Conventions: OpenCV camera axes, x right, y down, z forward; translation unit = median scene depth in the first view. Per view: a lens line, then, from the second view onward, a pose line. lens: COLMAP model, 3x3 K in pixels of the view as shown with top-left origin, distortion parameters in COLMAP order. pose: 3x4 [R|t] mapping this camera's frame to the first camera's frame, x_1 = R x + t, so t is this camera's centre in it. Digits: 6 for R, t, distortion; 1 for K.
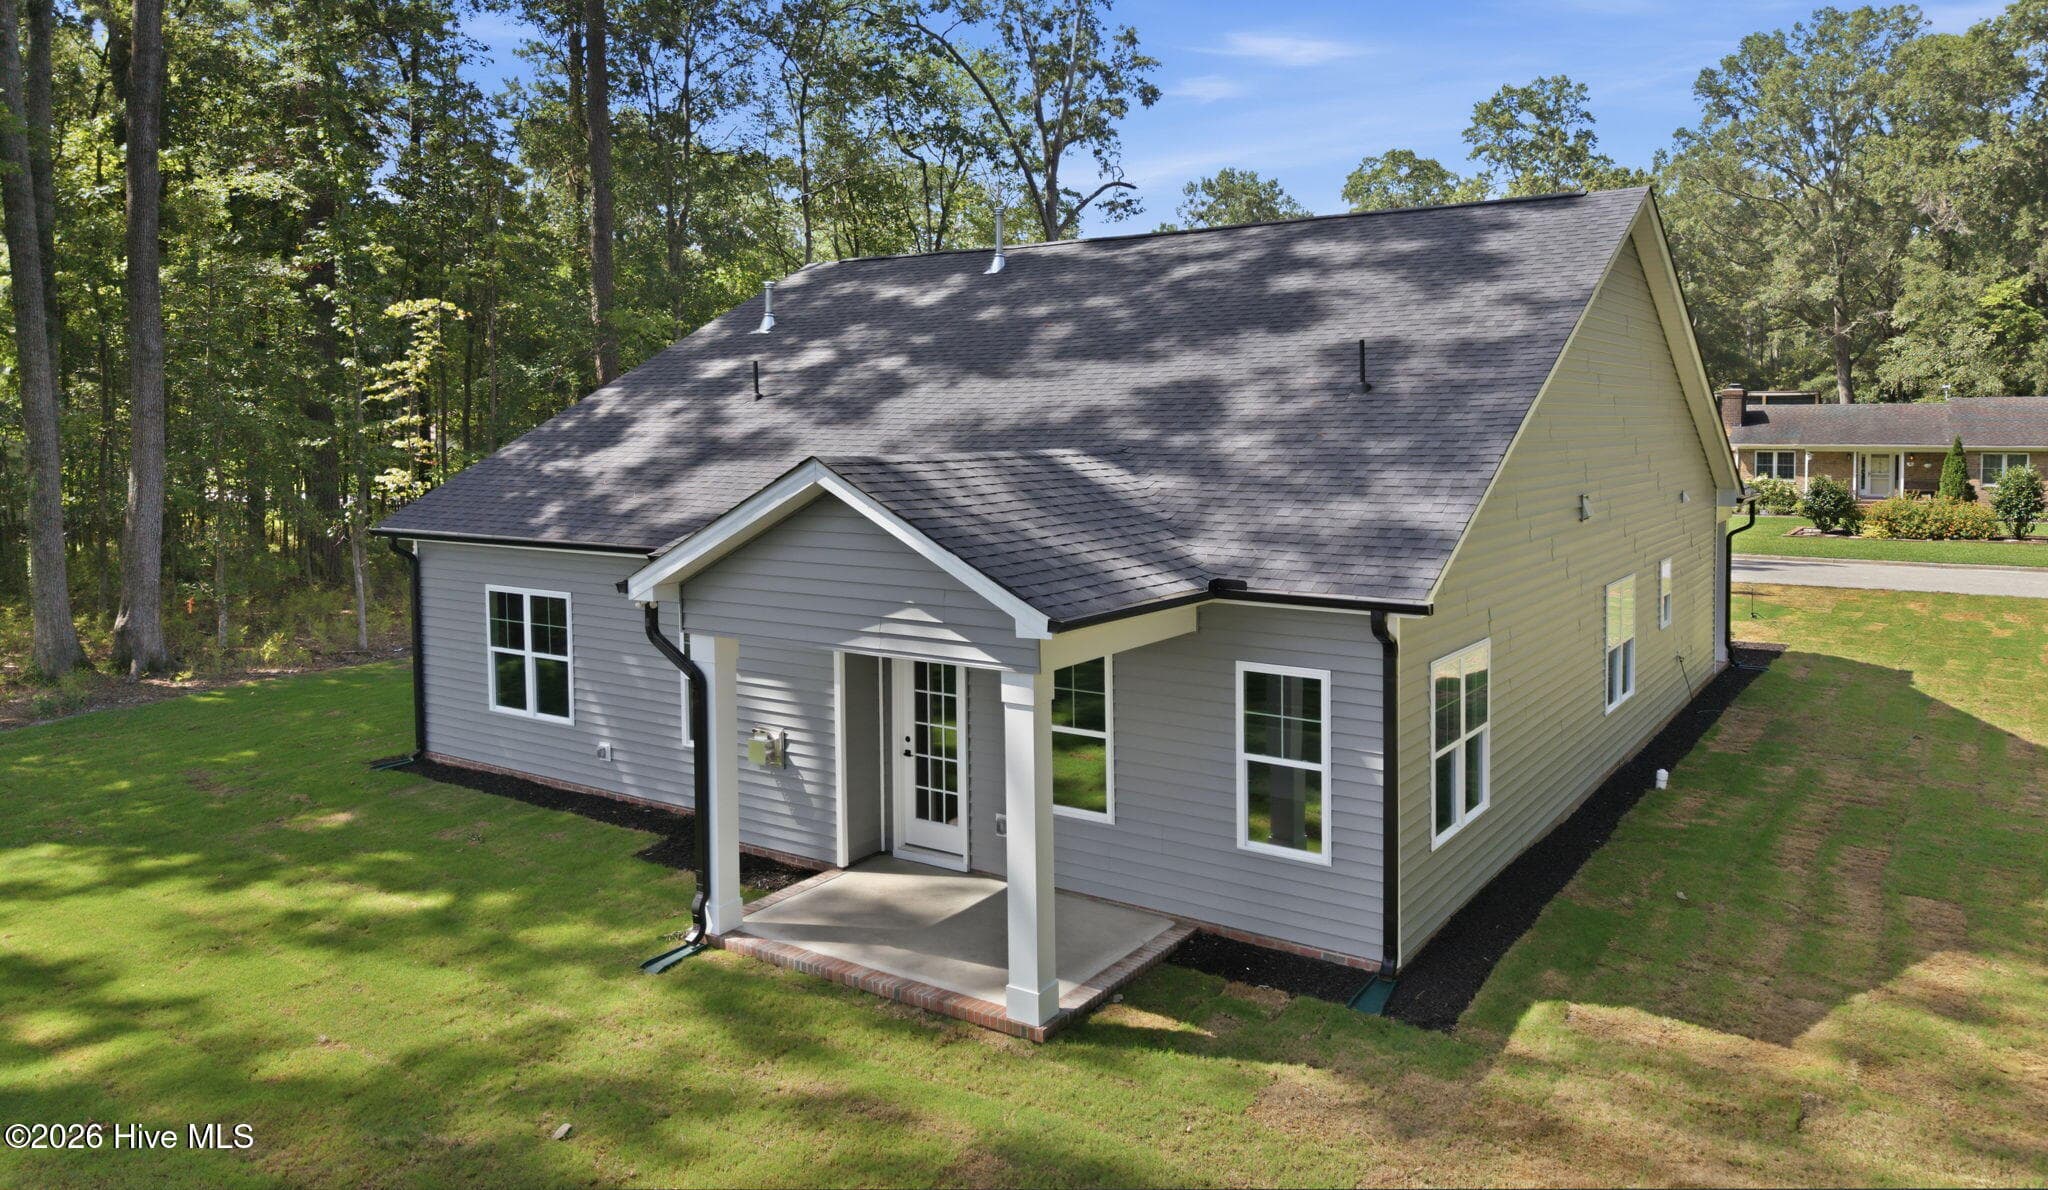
lens RADIAL K [[1434.5, 0, 947.9], [0, 1434.5, 452.4], [0, 0, 1]] dist [0.014450, -0.002064]
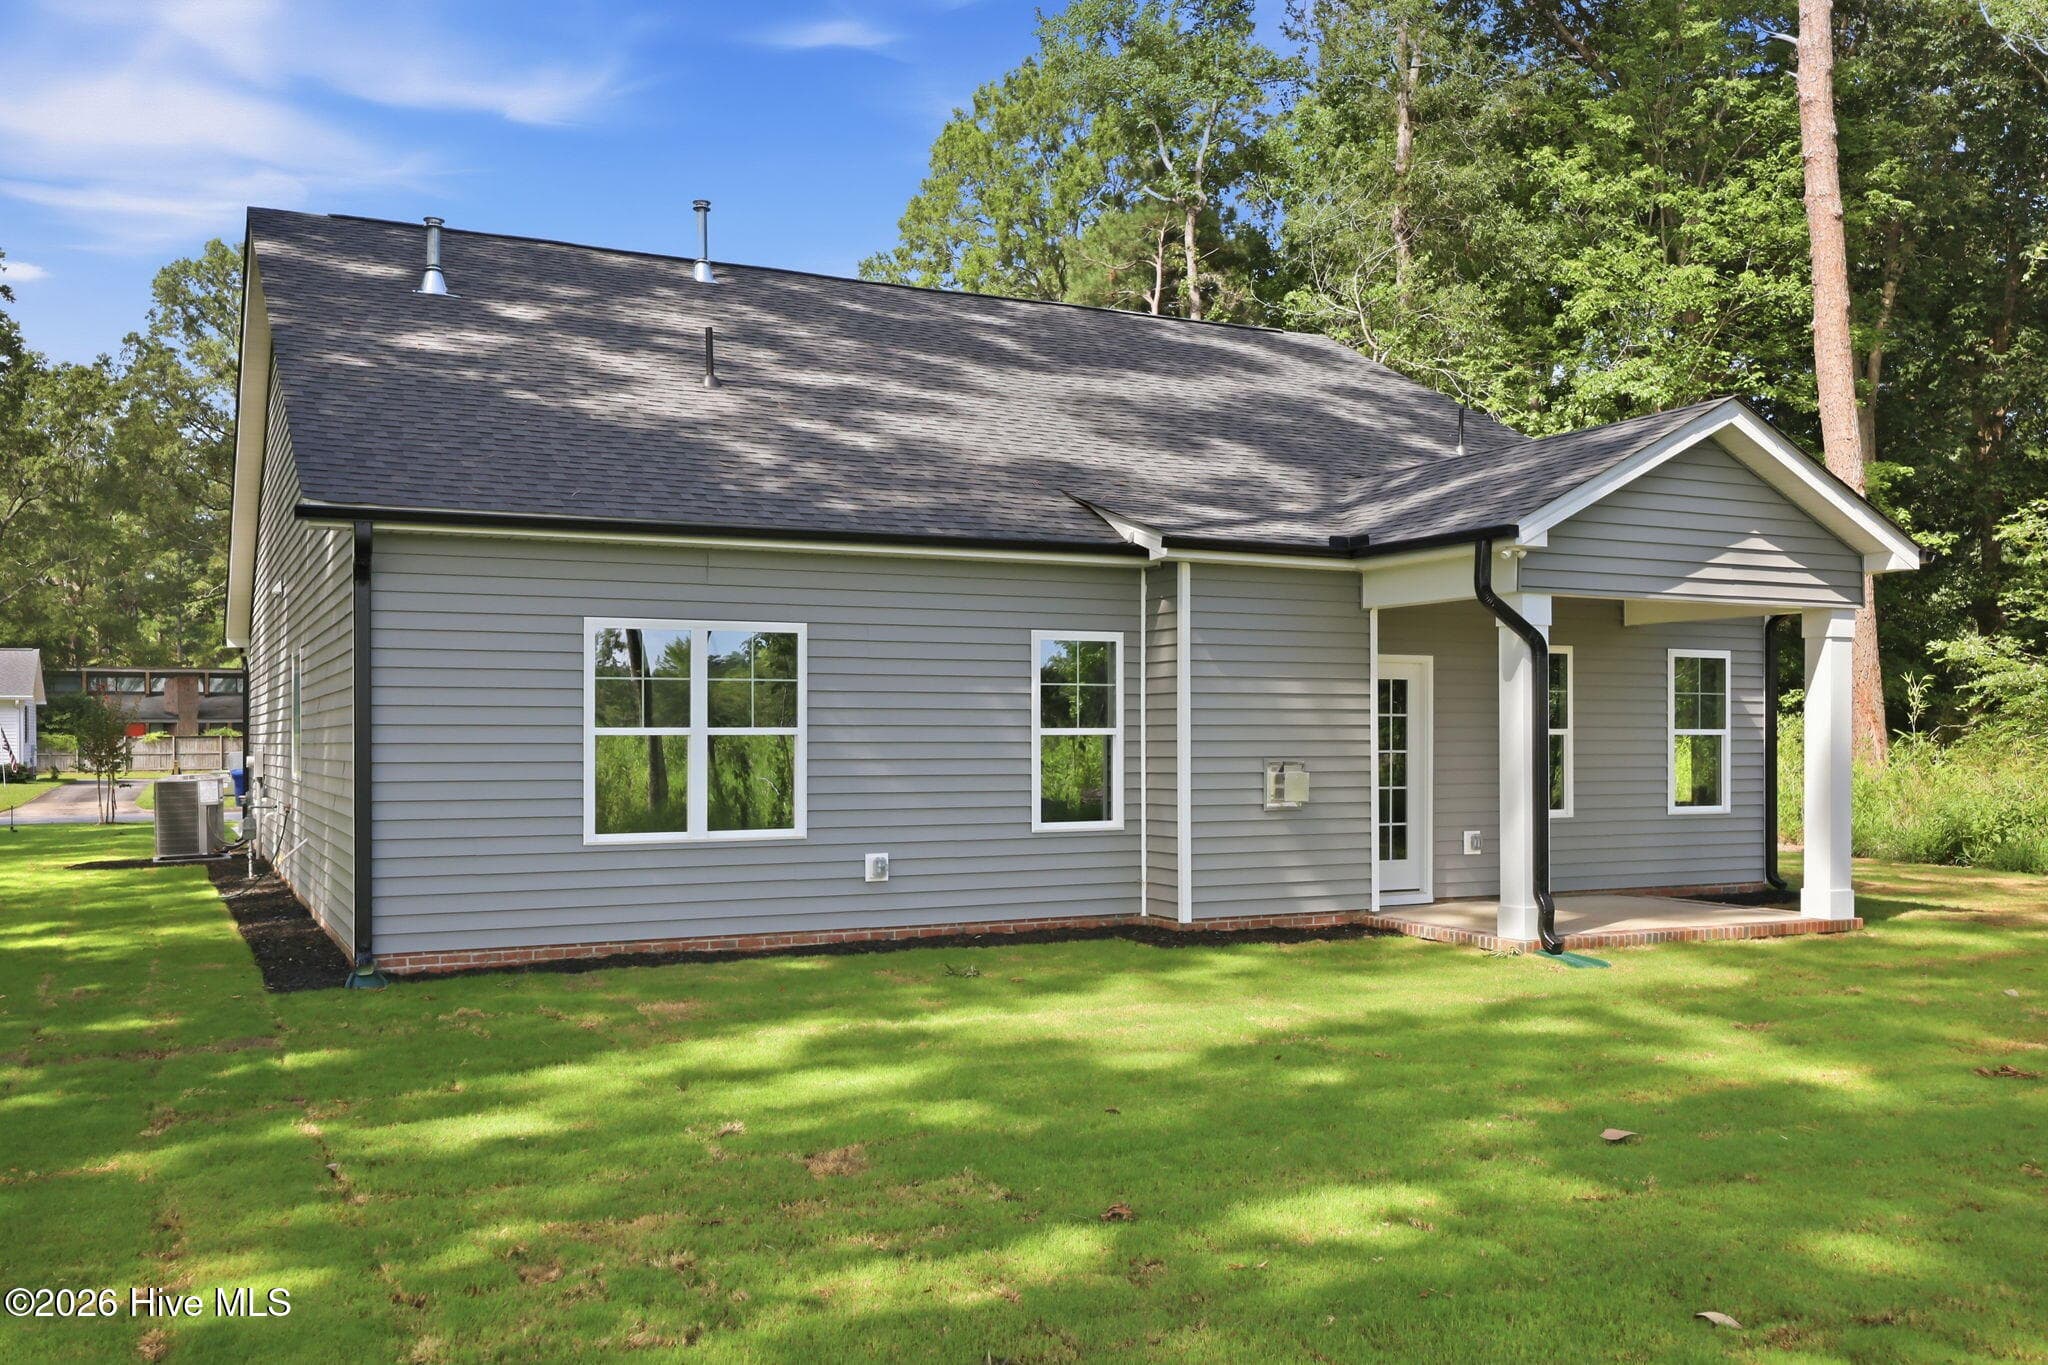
lens RADIAL K [[1845.6, 0, 1011.6], [0, 1845.6, 698.2], [0, 0, 1]] dist [-0.015384, -0.006842]
pose [[0.451873, 0.030305, 0.891567, -0.905684], [0.016093, 0.998983, -0.042112, 0.159756], [-0.891937, 0.033377, 0.450926, 0.541142]]
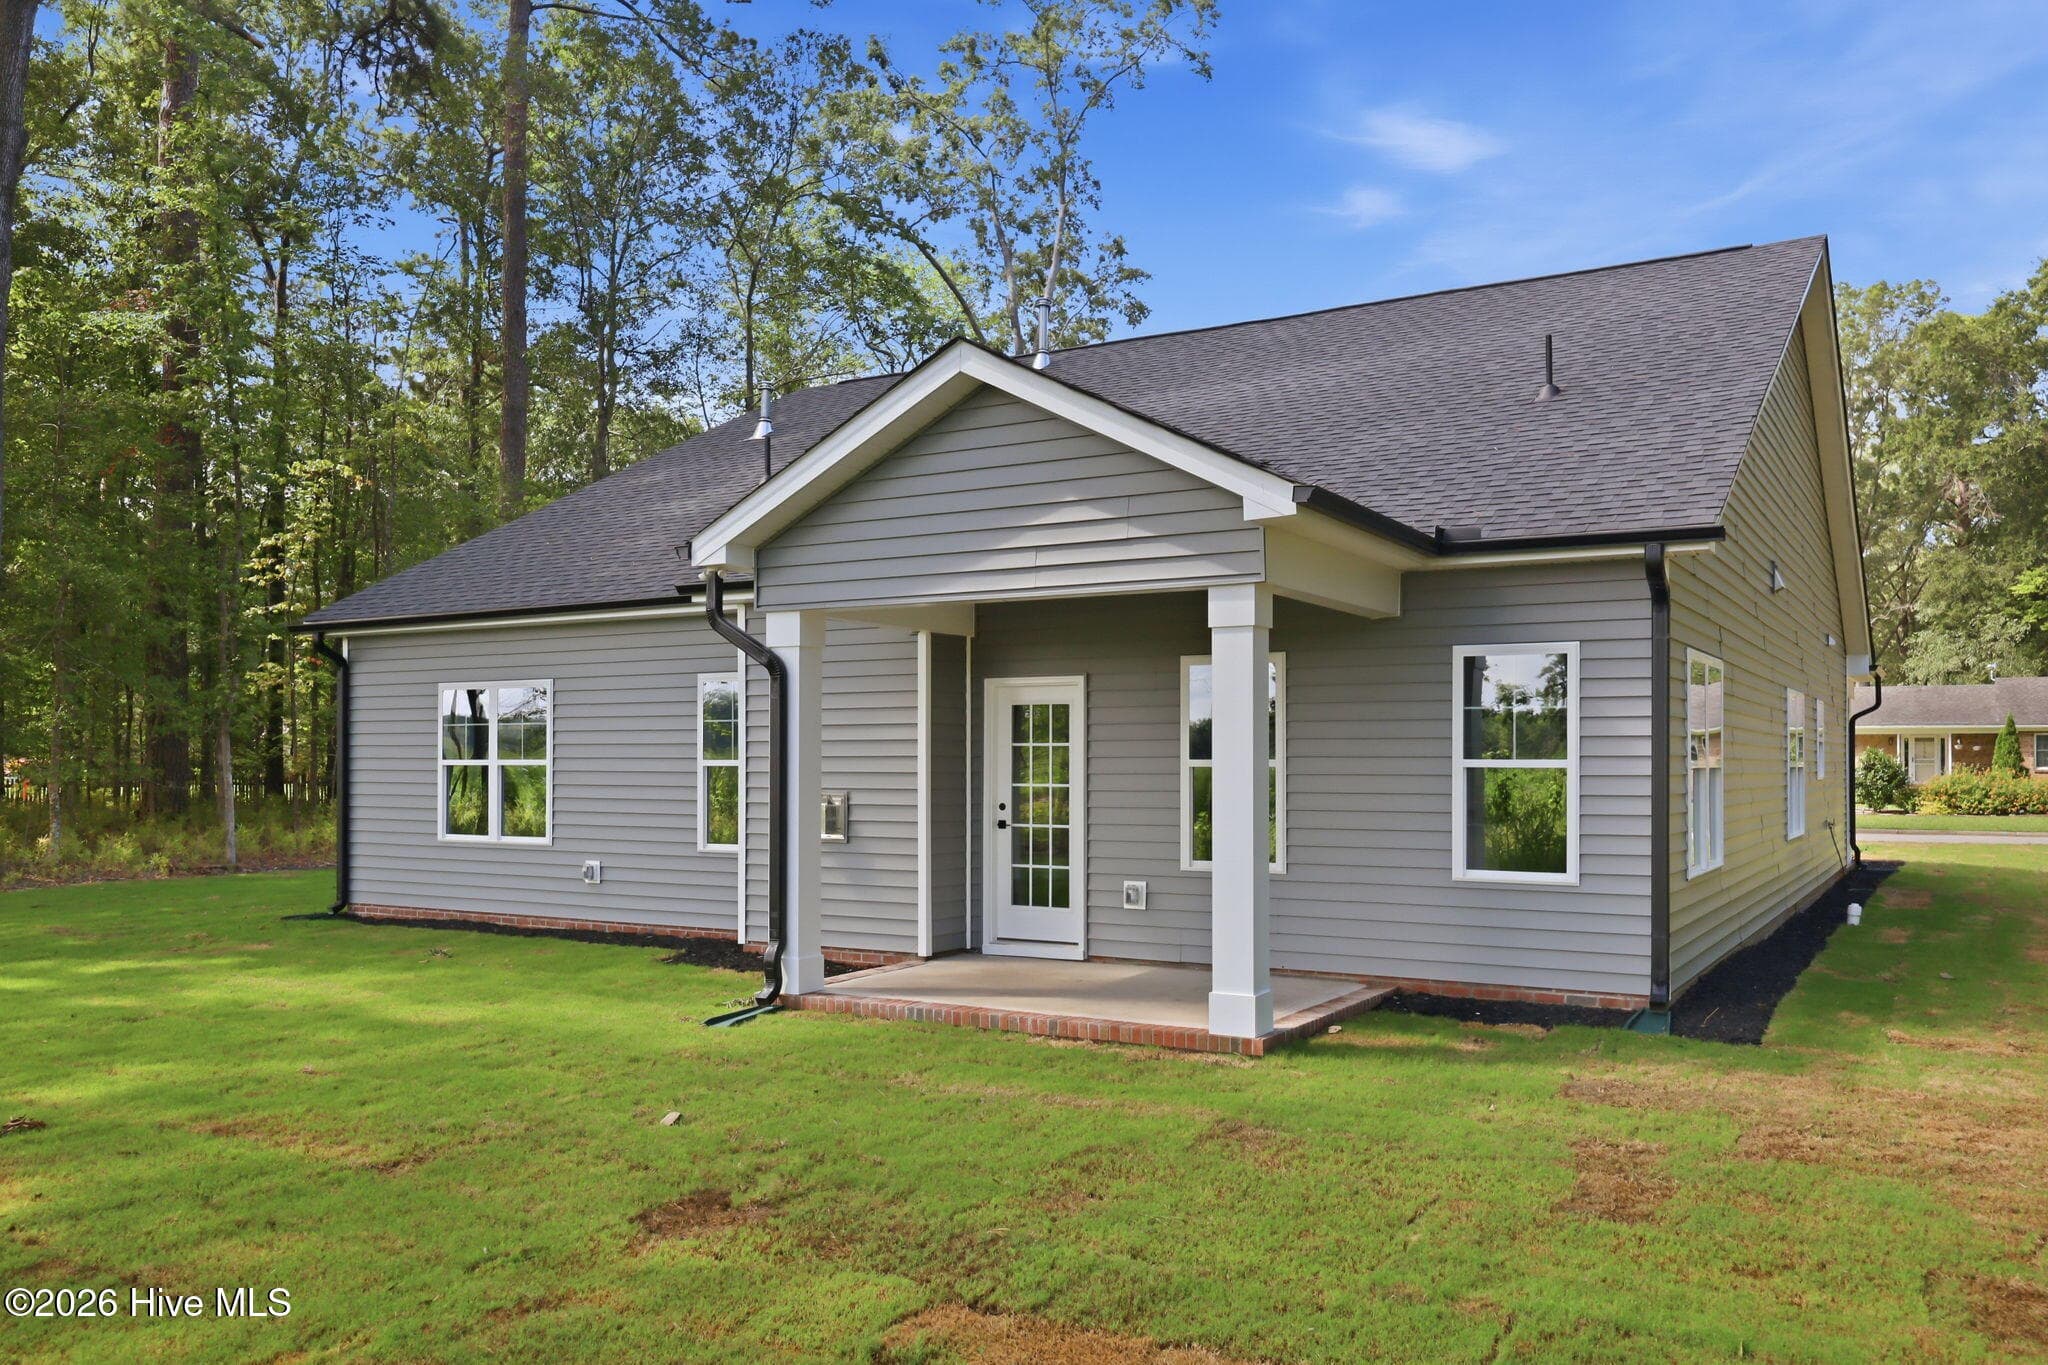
lens RADIAL K [[1620.2, 0, 958.8], [0, 1620.2, 726.6], [0, 0, 1]] dist [-0.006102, 0.010472]
pose [[0.997628, 0.016101, 0.066927, -0.091638], [-0.012881, 0.998751, -0.048268, 0.159787], [-0.067621, 0.047292, 0.996590, 0.075228]]
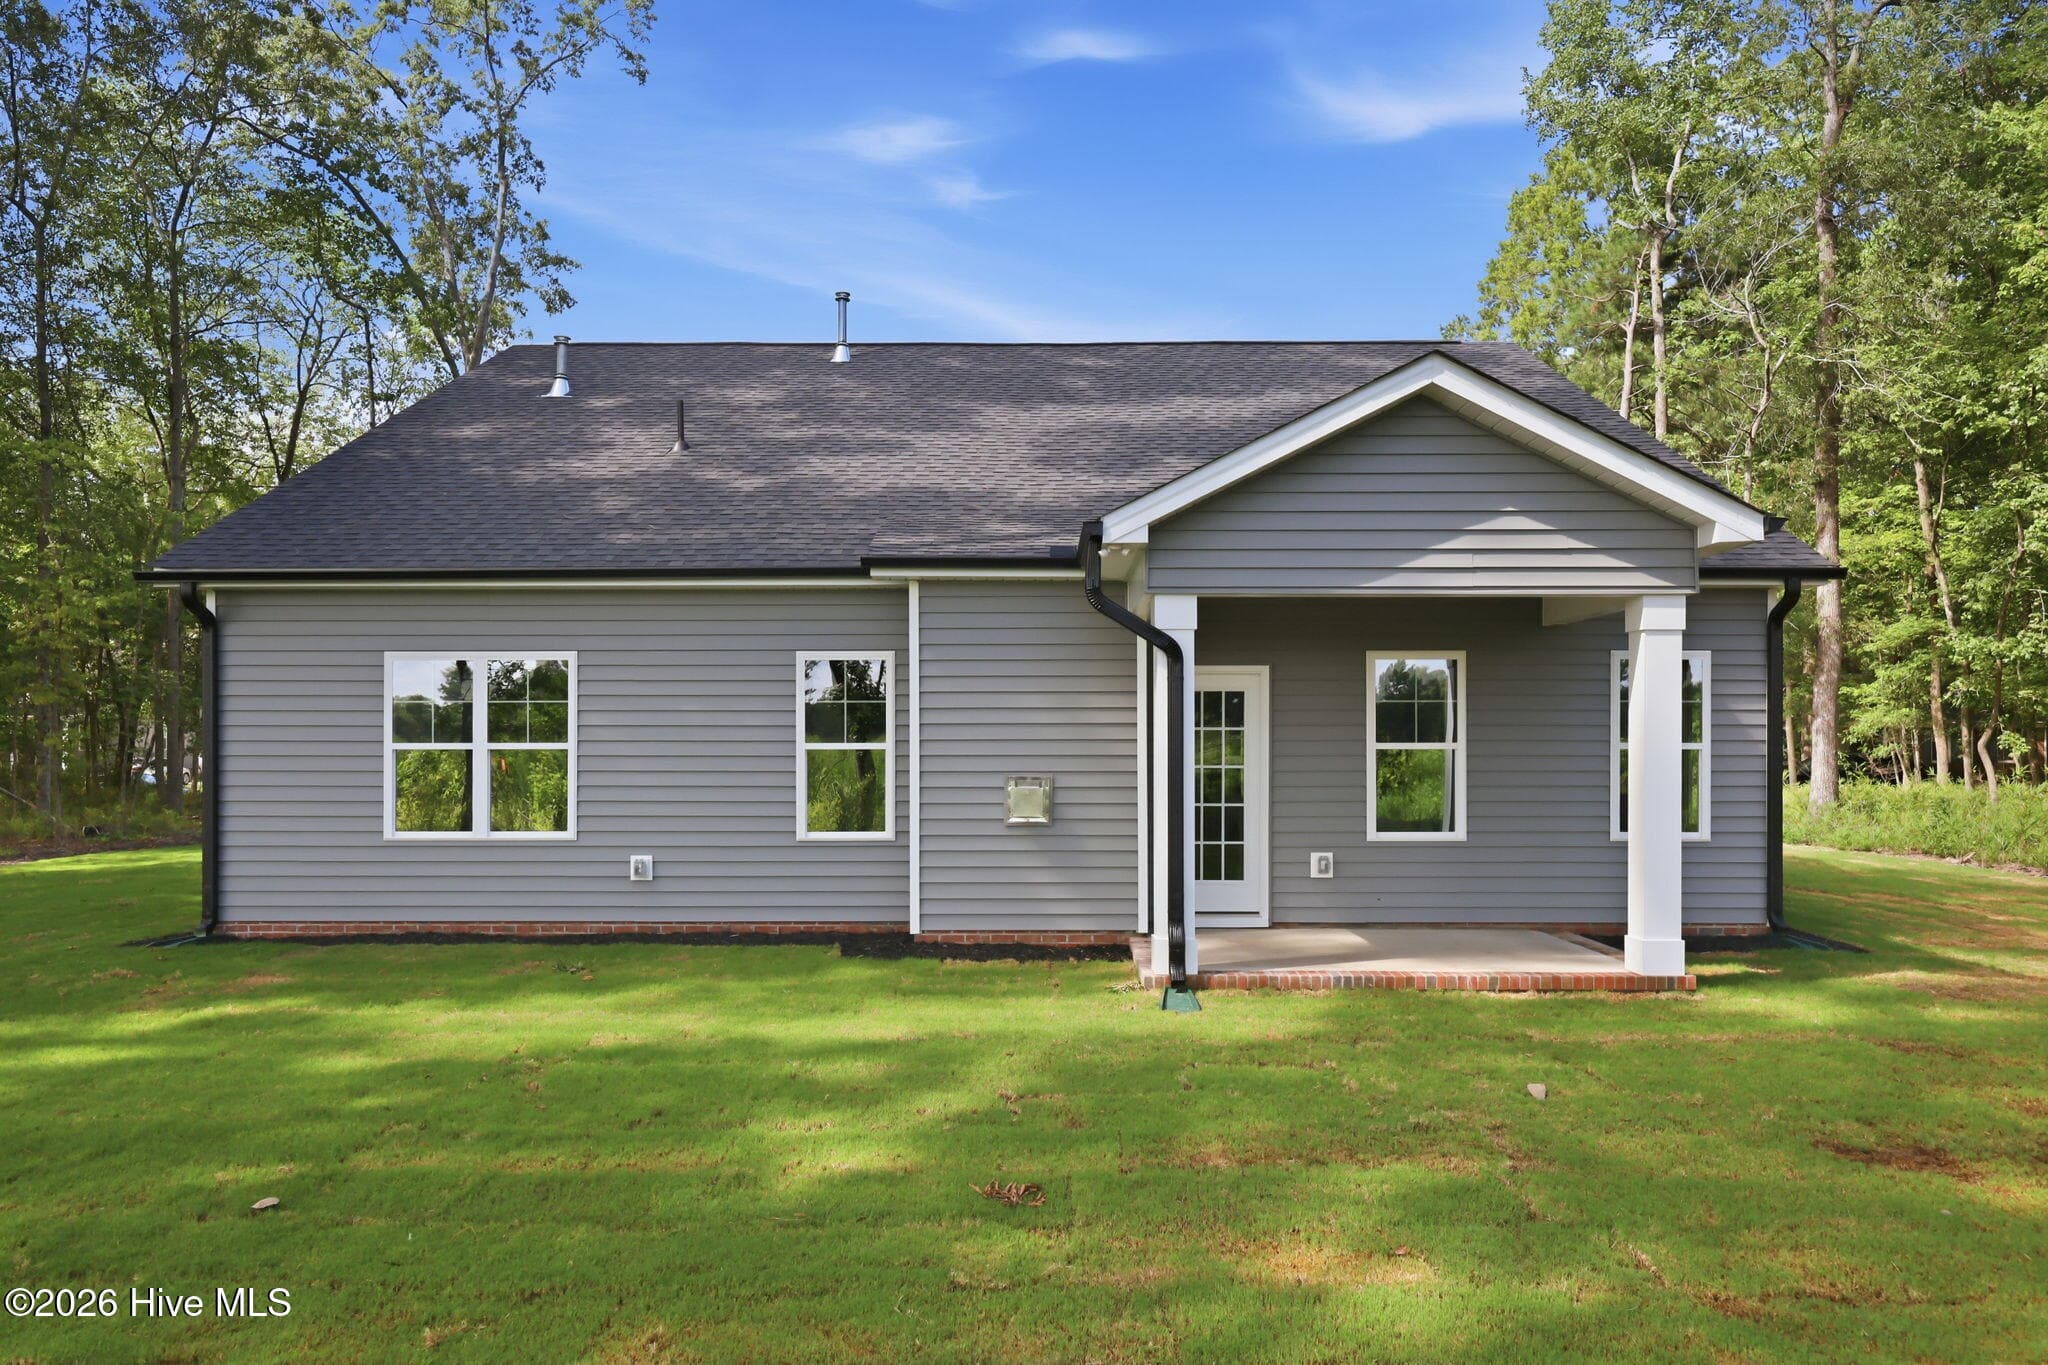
lens RADIAL K [[1515.5, 0, 983.2], [0, 1515.5, 726.4], [0, 0, 1]] dist [-0.003606, -0.003015]
pose [[0.820211, 0.021395, 0.571662, -0.508310], [0.003232, 0.999111, -0.042031, 0.161372], [-0.572053, 0.036322, 0.819412, 0.261725]]
